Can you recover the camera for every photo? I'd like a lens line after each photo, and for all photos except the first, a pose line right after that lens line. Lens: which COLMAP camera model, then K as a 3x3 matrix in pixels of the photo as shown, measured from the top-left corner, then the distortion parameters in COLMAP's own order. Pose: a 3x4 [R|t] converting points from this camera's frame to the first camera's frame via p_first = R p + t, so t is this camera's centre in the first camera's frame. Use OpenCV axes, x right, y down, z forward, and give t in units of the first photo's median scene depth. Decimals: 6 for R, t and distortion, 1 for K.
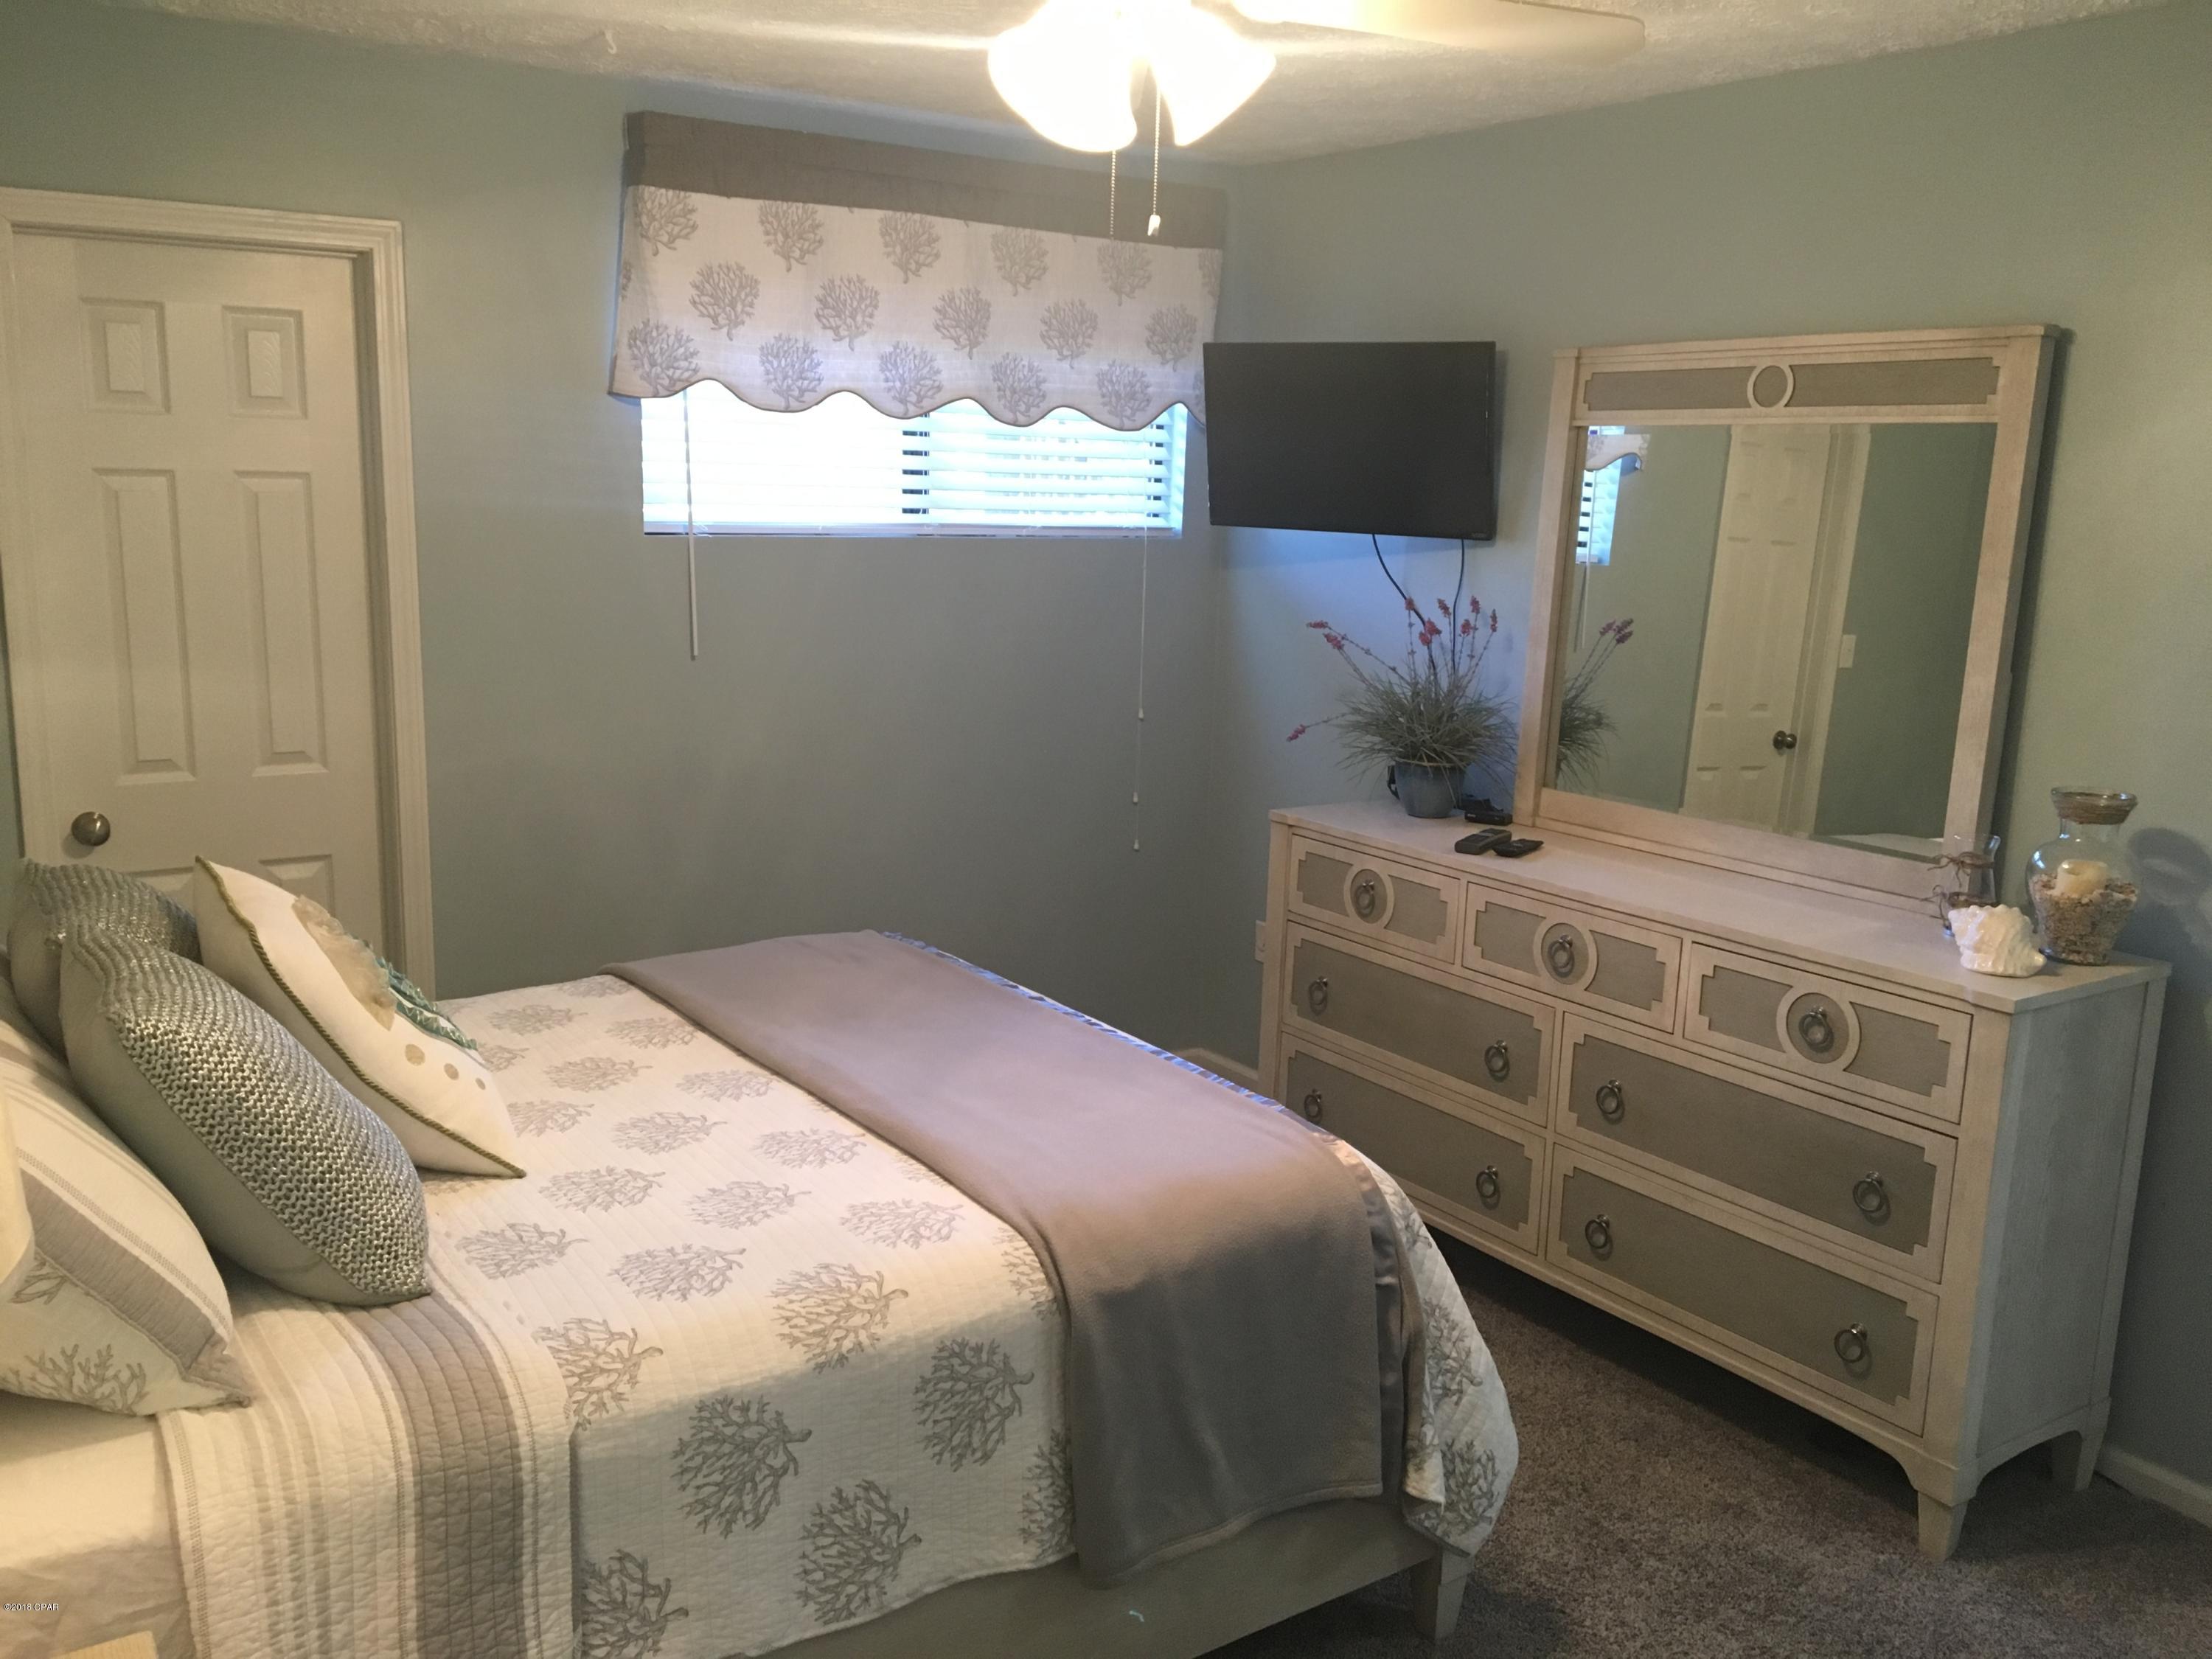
lens RADIAL K [[1858.1, 0, 1099.4], [0, 1858.1, 830.4], [0, 0, 1]] dist [0.092919, -0.150775]
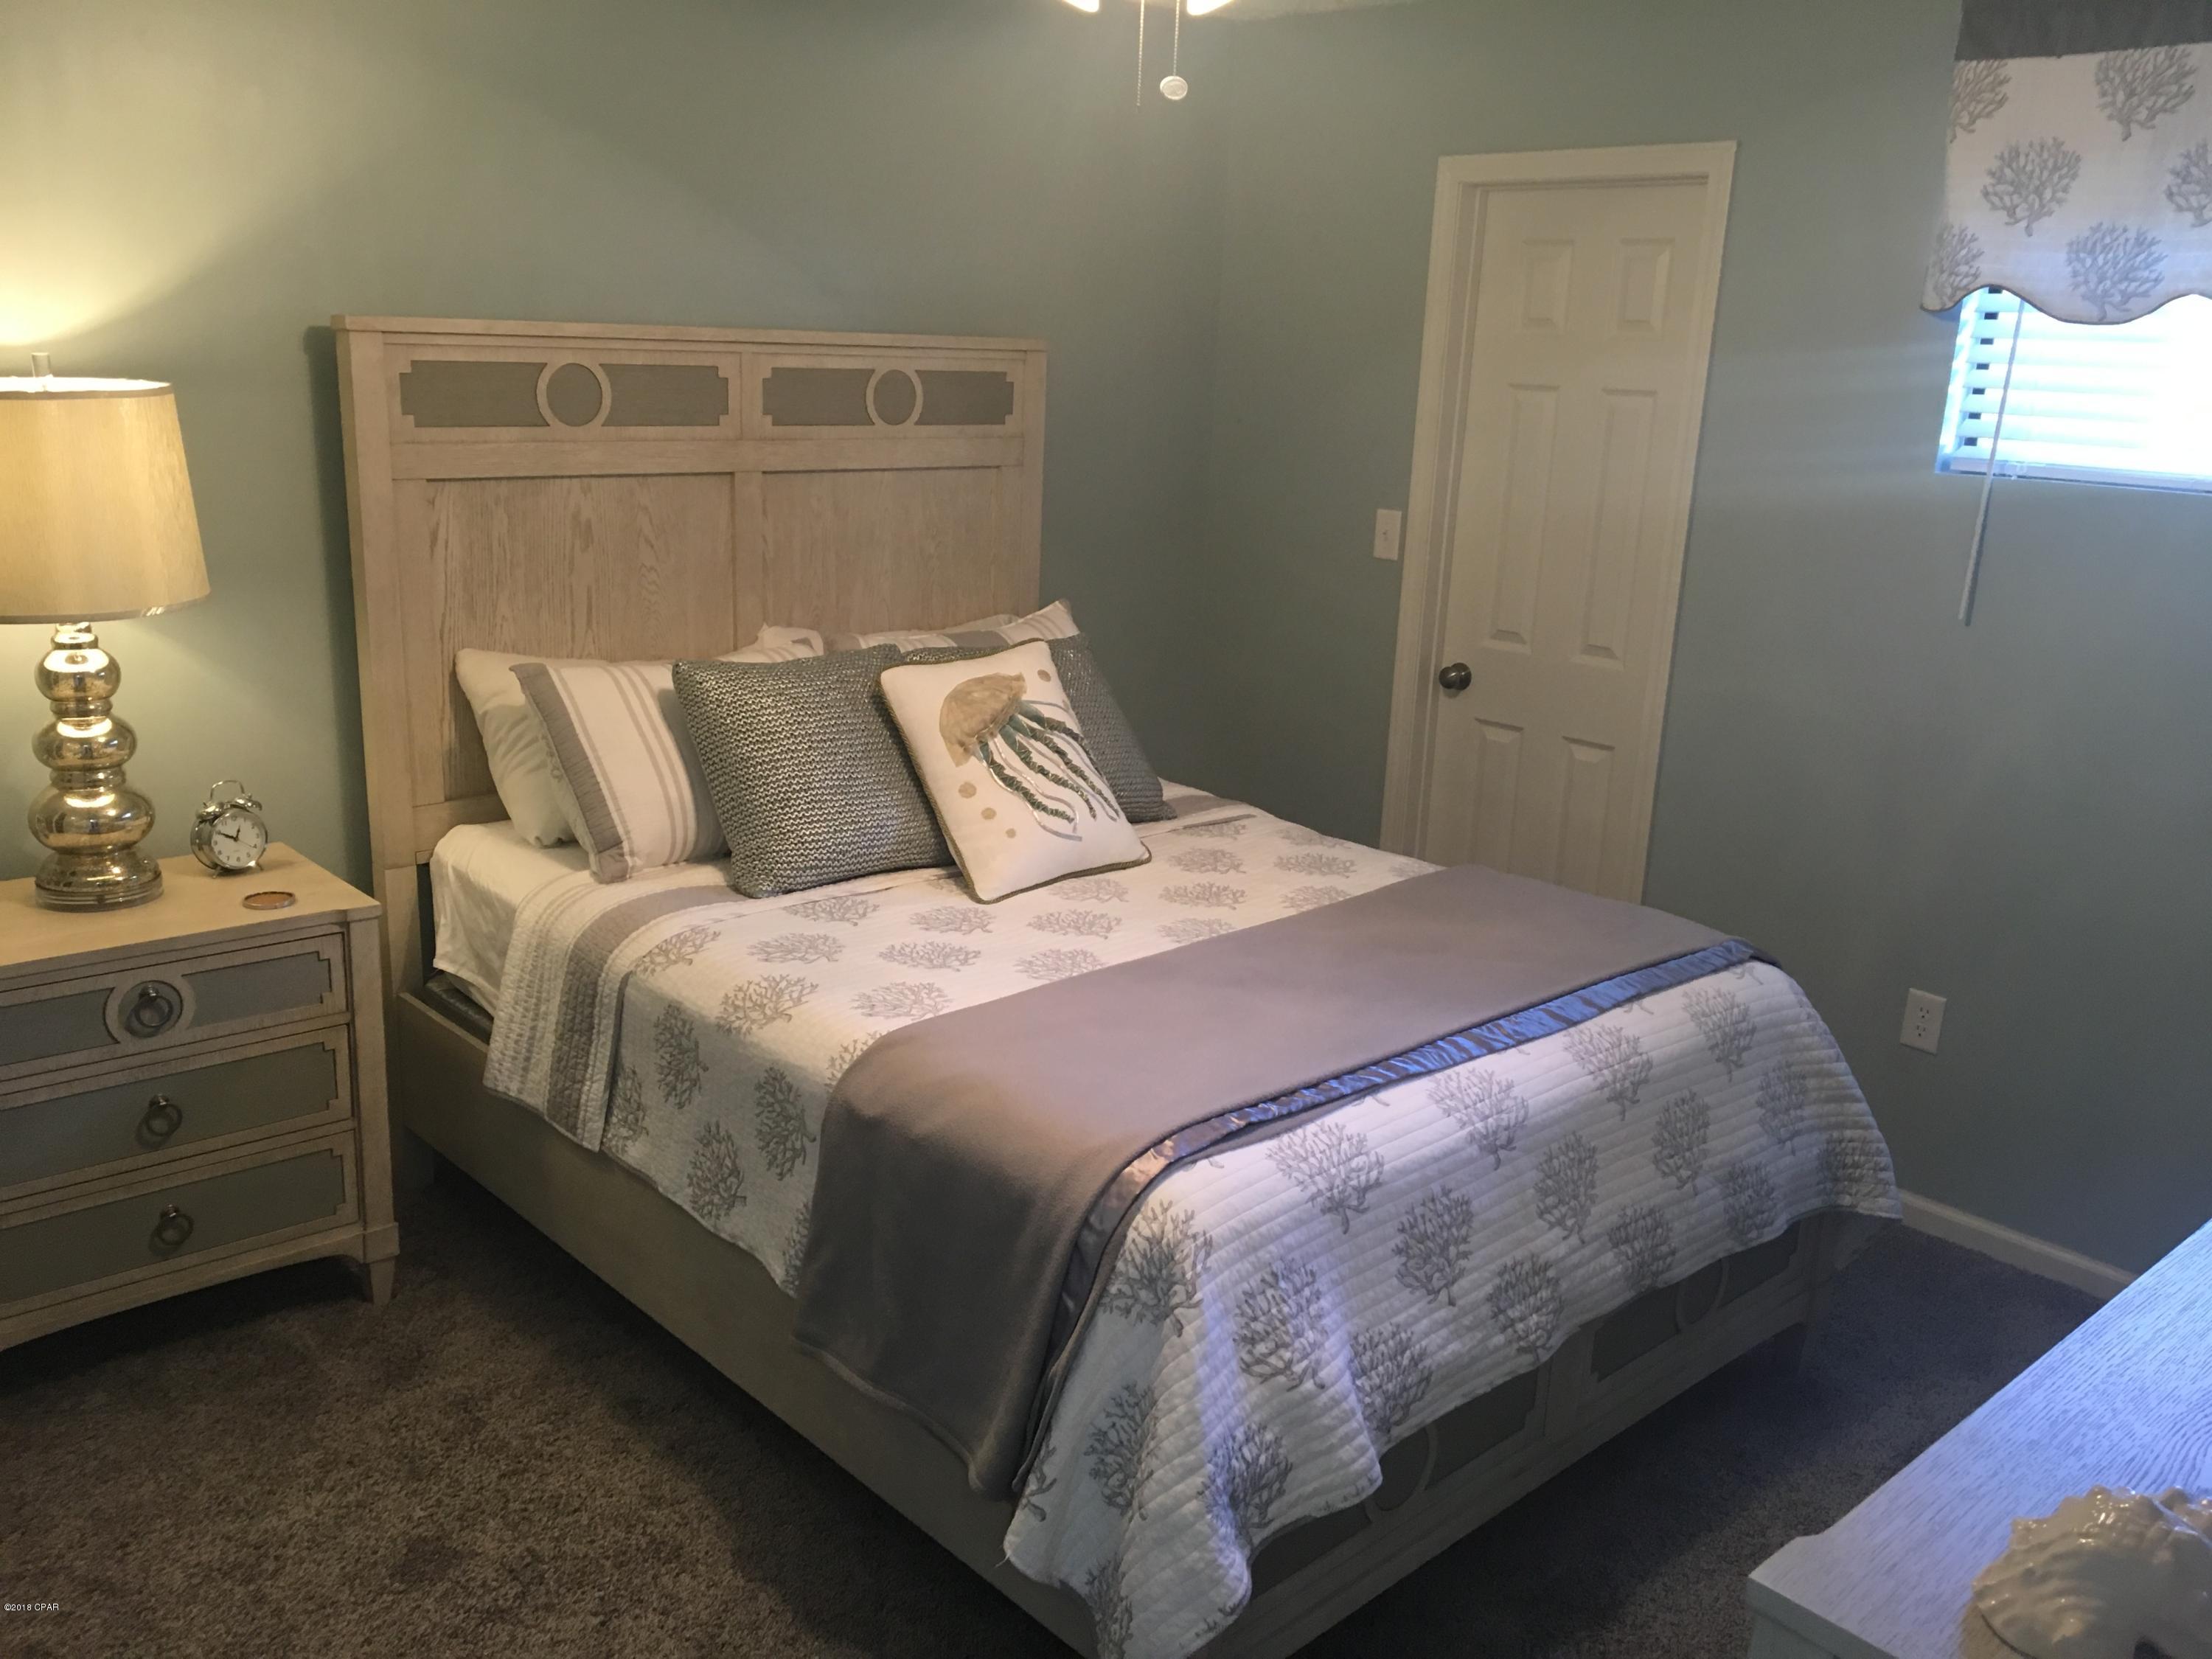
lens RADIAL K [[1887.3, 0, 1101.5], [0, 1887.3, 848.9], [0, 0, 1]] dist [-0.011363, -0.005705]
pose [[0.138679, 0.240128, -0.960784, 0.596226], [-0.226390, 0.952156, 0.205294, -0.087054], [0.964114, 0.189042, 0.186407, 0.520782]]
